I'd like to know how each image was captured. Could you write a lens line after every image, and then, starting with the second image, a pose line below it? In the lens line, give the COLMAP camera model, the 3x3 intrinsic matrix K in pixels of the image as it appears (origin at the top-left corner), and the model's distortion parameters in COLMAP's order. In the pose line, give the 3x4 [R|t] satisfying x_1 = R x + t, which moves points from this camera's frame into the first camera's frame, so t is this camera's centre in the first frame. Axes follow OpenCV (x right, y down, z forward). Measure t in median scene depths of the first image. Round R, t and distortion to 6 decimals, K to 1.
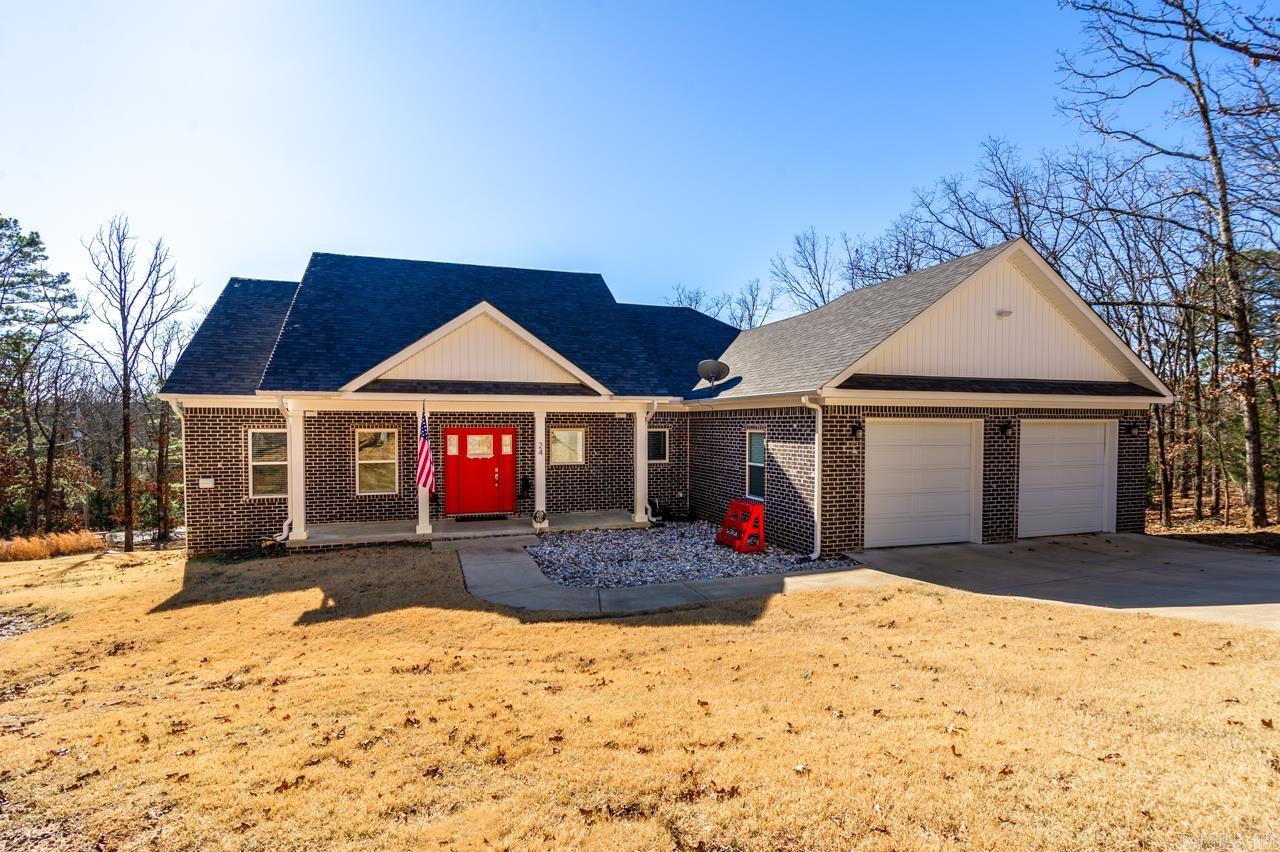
lens RADIAL K [[649.8, 0, 645.6], [0, 649.8, 437.9], [0, 0, 1]] dist [0.001594, 0.003063]
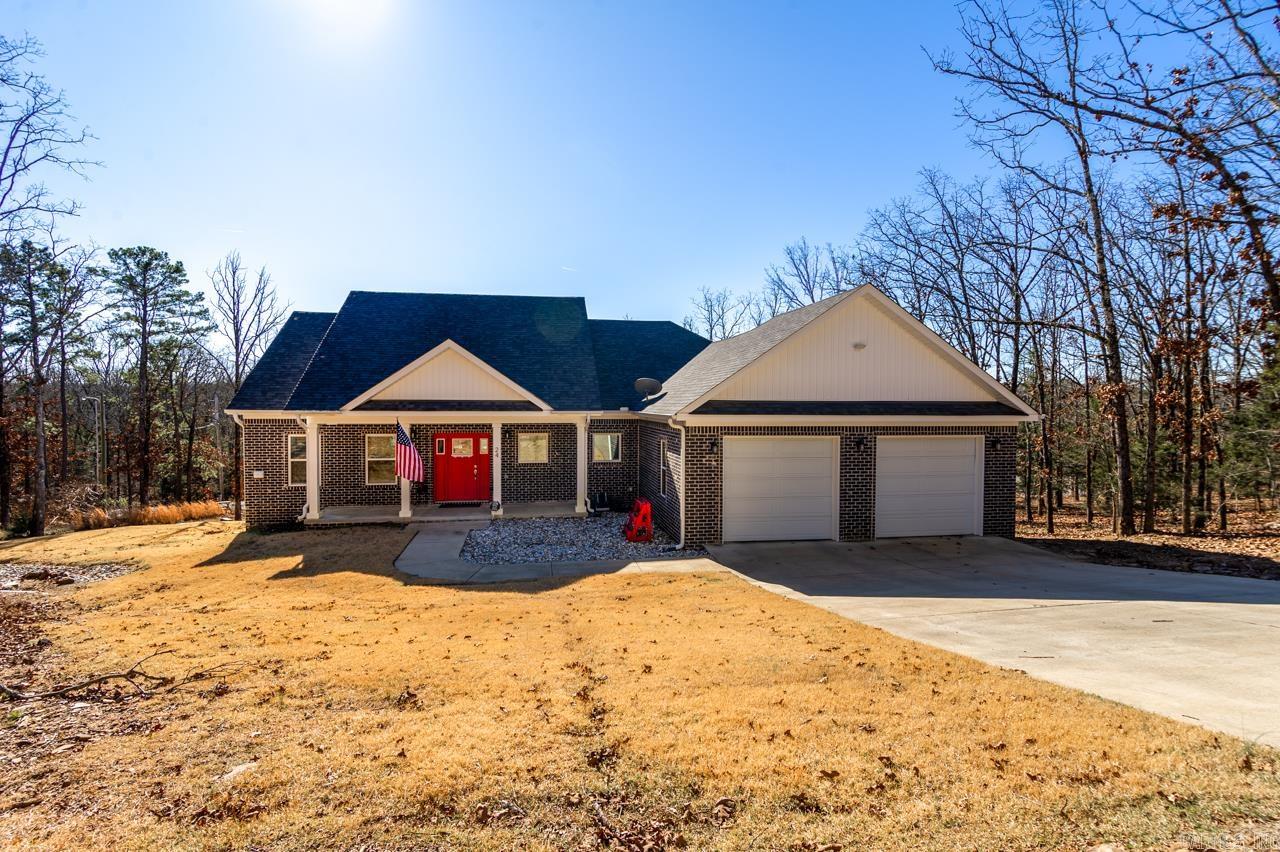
lens RADIAL K [[649.8, 0, 635.8], [0, 649.8, 414.1], [0, 0, 1]] dist [0.001594, 0.003063]
pose [[0.986286, 0.006534, -0.164915, 0.312718], [-0.006904, 0.999975, -0.001670, -0.057408], [0.164900, 0.002786, 0.986306, -0.202397]]
